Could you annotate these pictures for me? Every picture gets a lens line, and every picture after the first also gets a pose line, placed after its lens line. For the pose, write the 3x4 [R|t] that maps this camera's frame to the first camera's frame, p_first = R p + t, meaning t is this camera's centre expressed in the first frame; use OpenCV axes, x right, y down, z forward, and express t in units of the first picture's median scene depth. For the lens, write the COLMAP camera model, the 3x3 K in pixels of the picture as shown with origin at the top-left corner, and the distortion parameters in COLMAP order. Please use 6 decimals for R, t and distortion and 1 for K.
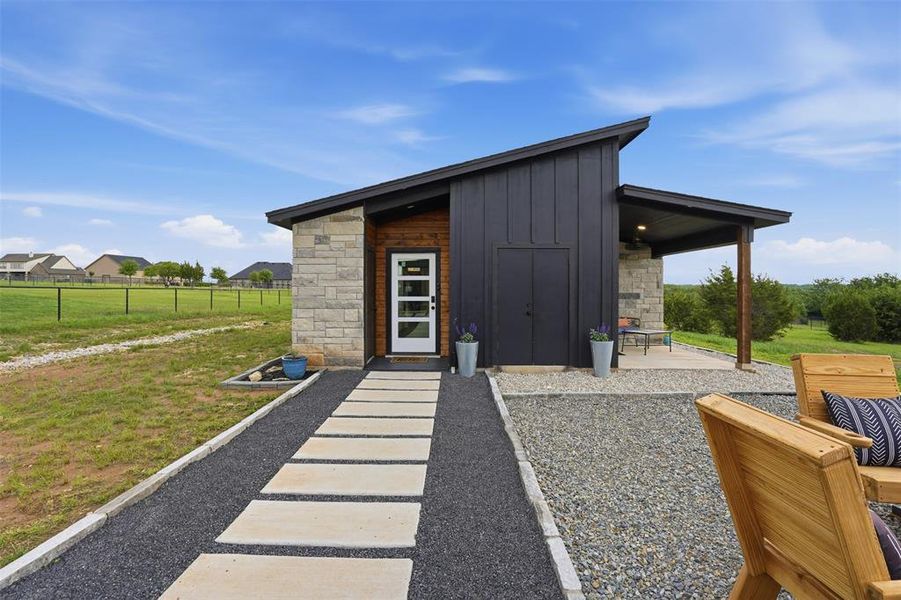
lens RADIAL K [[425.2, 0, 450.2], [0, 425.2, 296.7], [0, 0, 1]] dist [-0.049046, 0.008854]
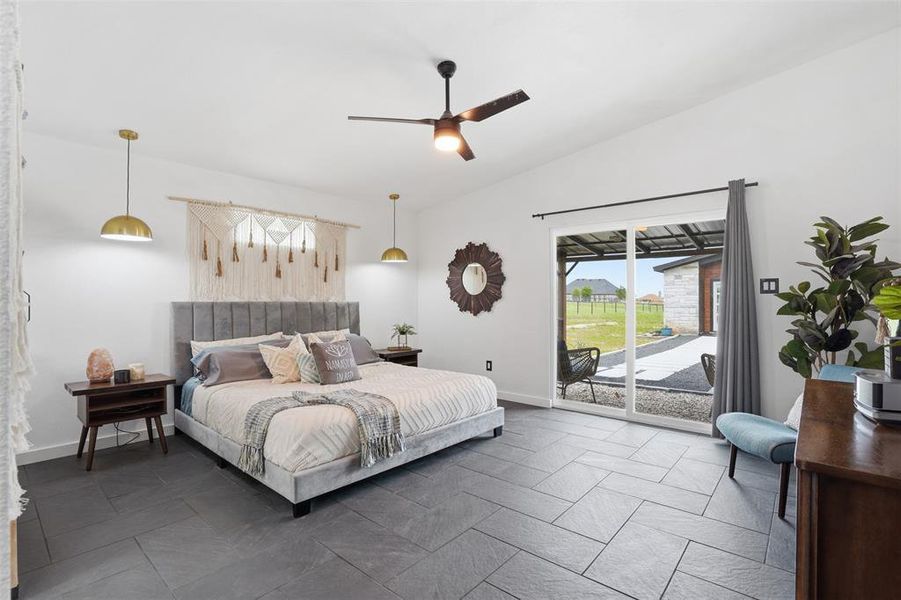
lens RADIAL K [[425.2, 0, 449.9], [0, 425.2, 306.3], [0, 0, 1]] dist [-0.049046, 0.008854]
pose [[0.763190, 0.001803, -0.646172, 0.210114], [-0.009323, 0.999923, -0.008222, 0.048110], [0.646107, 0.012299, 0.763148, -1.471507]]
